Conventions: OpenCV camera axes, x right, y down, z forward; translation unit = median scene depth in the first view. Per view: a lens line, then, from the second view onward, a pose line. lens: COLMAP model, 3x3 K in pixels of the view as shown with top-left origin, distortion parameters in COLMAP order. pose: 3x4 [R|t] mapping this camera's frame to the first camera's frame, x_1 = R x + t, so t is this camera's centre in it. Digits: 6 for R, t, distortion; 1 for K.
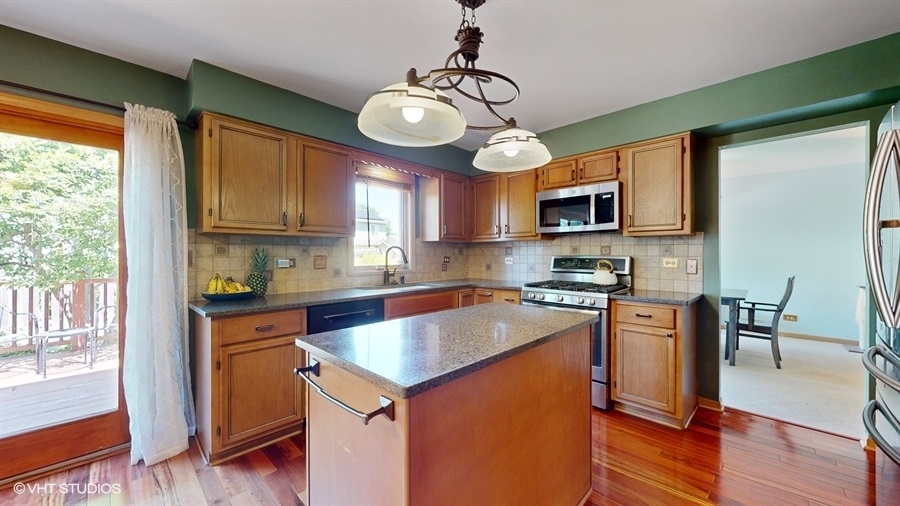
lens RADIAL K [[331.6, 0, 450.0], [0, 331.6, 253.0], [0, 0, 1]] dist [0.000411, -0.000070]
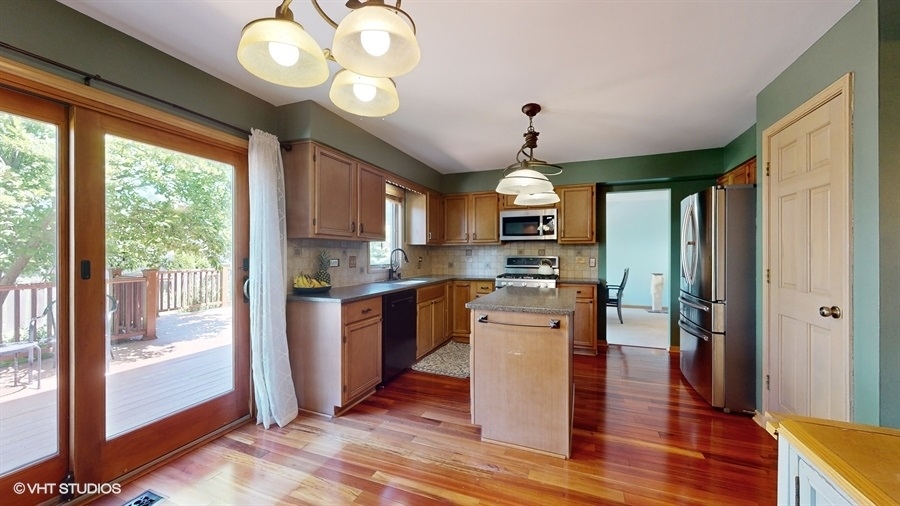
lens RADIAL K [[331.6, 0, 450.0], [0, 331.6, 253.0], [0, 0, 1]] dist [0.000411, -0.000070]
pose [[0.924624, 0.001351, 0.380880, -0.533484], [-0.000873, 0.999999, -0.001428, -0.003103], [-0.380881, 0.000988, 0.924624, -0.253180]]
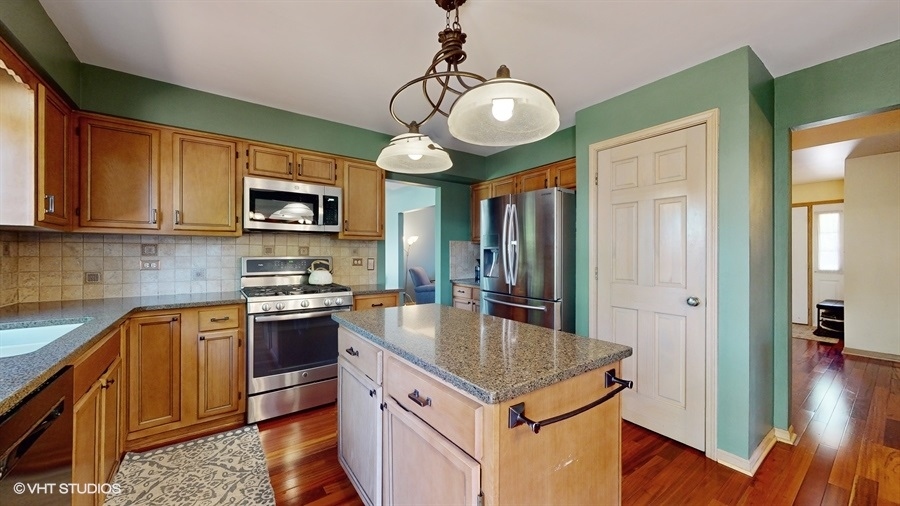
lens RADIAL K [[331.6, 0, 450.0], [0, 331.6, 253.0], [0, 0, 1]] dist [0.000411, -0.000070]
pose [[0.174739, 0.004590, 0.984604, -0.478874], [-0.003844, 0.999985, -0.003980, 0.000303], [-0.984607, -0.003090, 0.174754, 0.430765]]
